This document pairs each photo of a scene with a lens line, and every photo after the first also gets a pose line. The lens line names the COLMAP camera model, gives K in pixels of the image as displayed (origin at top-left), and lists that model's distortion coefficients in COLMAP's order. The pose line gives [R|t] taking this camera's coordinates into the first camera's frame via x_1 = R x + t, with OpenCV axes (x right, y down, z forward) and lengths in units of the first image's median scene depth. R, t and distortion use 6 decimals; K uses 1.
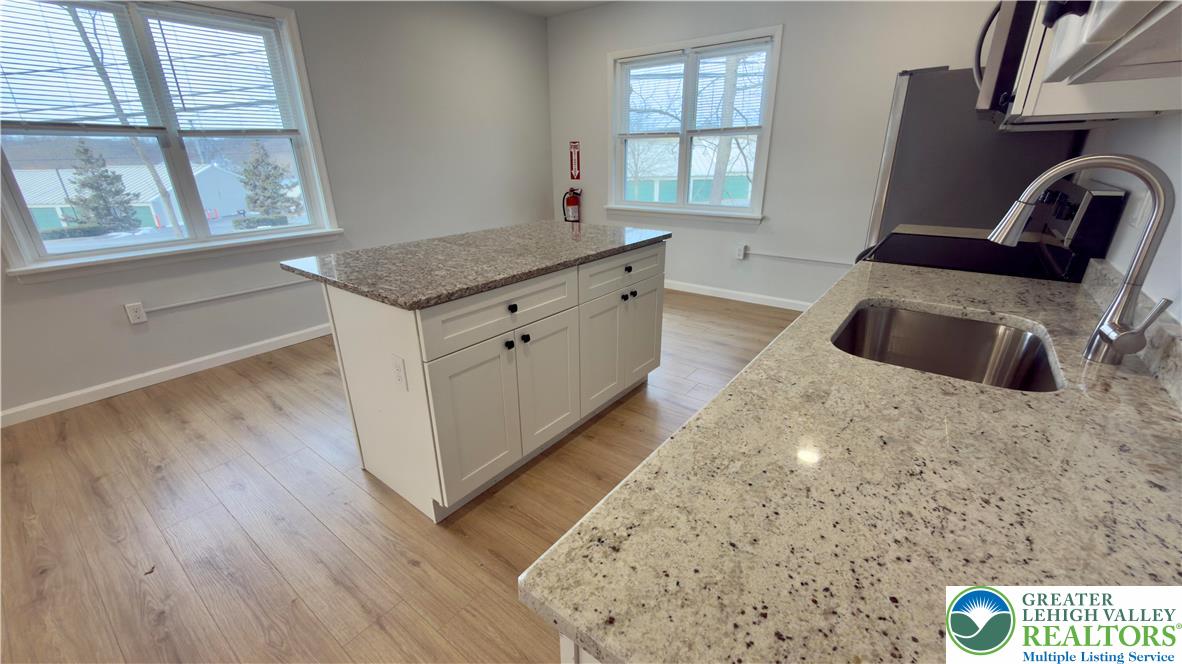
lens RADIAL K [[471.2, 0, 591.3], [0, 471.2, 331.9], [0, 0, 1]] dist [0.002463, -0.000491]
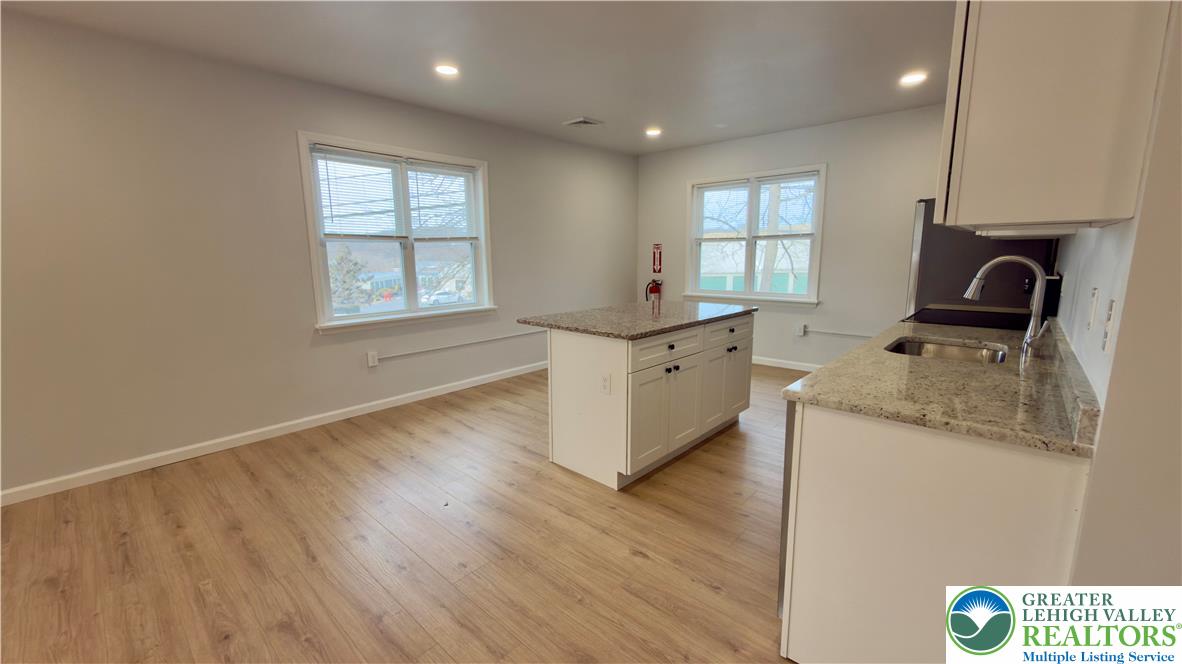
lens RADIAL K [[471.2, 0, 592.8], [0, 471.2, 334.4], [0, 0, 1]] dist [0.002463, -0.000491]
pose [[0.996978, 0.015627, -0.076096, -0.186381], [-0.029656, 0.981932, -0.186893, 0.126851], [0.071800, 0.188585, 0.979429, -0.344485]]
